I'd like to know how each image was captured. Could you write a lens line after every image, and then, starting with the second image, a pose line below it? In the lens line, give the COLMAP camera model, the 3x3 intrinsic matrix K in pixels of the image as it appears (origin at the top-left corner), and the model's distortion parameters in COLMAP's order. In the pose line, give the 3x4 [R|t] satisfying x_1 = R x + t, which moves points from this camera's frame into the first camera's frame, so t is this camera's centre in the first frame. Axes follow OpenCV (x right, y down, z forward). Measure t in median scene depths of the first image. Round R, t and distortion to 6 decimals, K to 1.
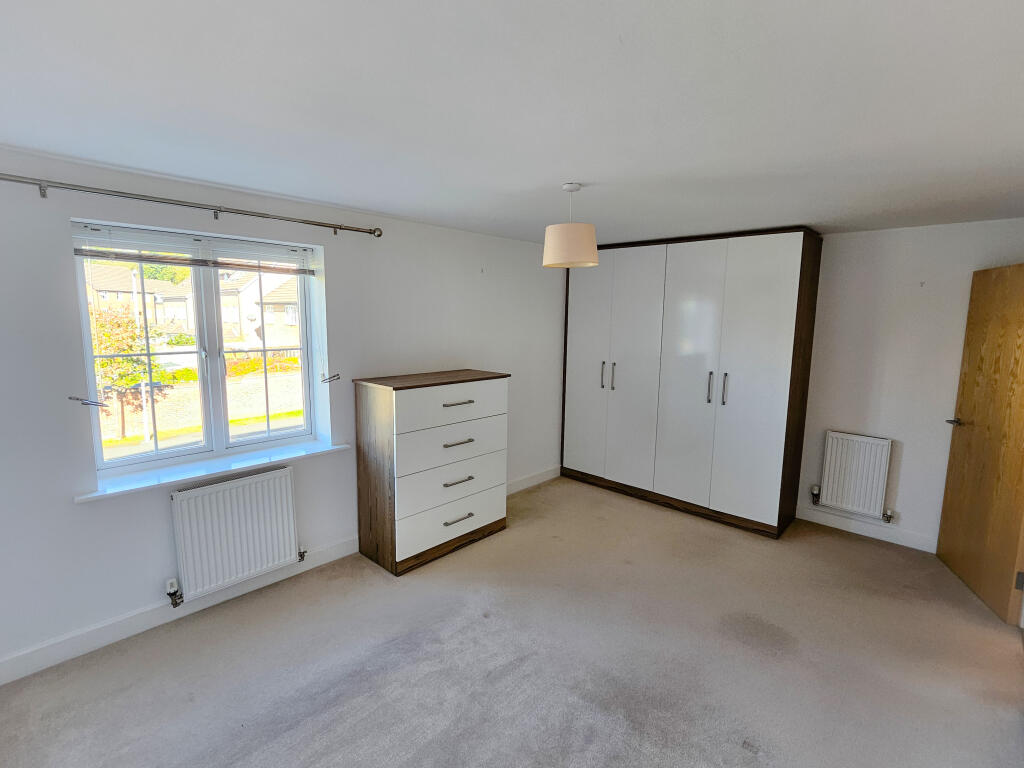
lens RADIAL K [[484.9, 0, 510.8], [0, 484.9, 378.3], [0, 0, 1]] dist [-0.000527, -0.000374]
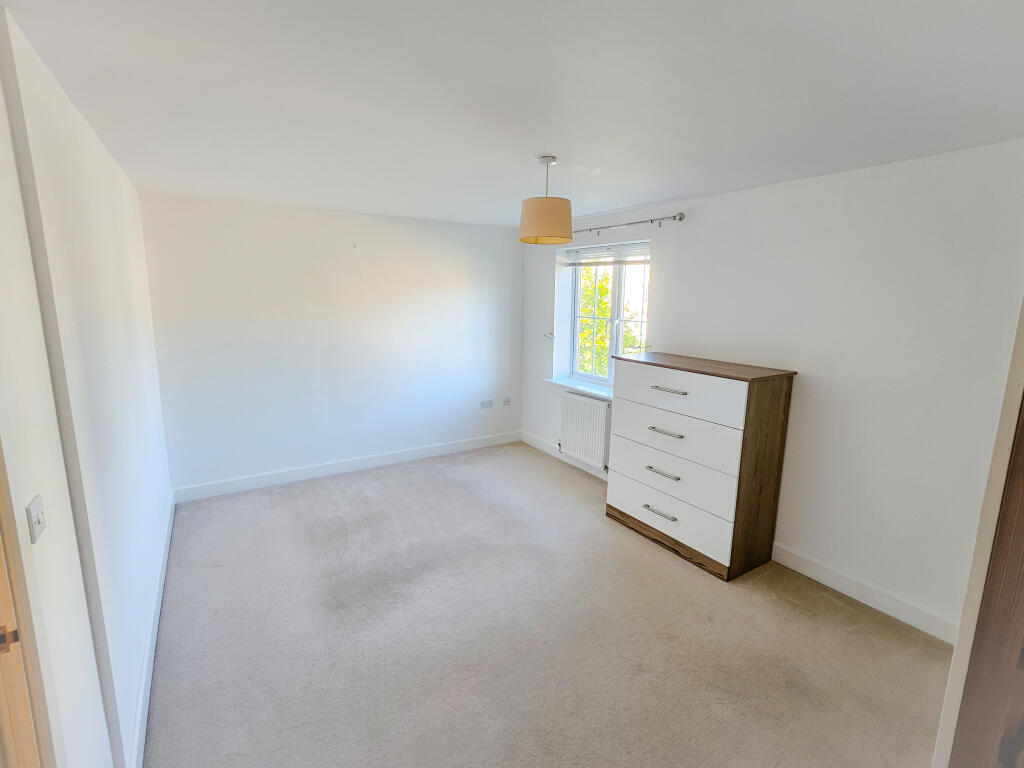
lens RADIAL K [[484.9, 0, 510.8], [0, 484.9, 378.3], [0, 0, 1]] dist [-0.000527, -0.000374]
pose [[-0.242062, 0.153381, -0.958061, 1.014534], [-0.141866, 0.971219, 0.191331, -0.124612], [0.959833, 0.182231, -0.213336, 1.078061]]
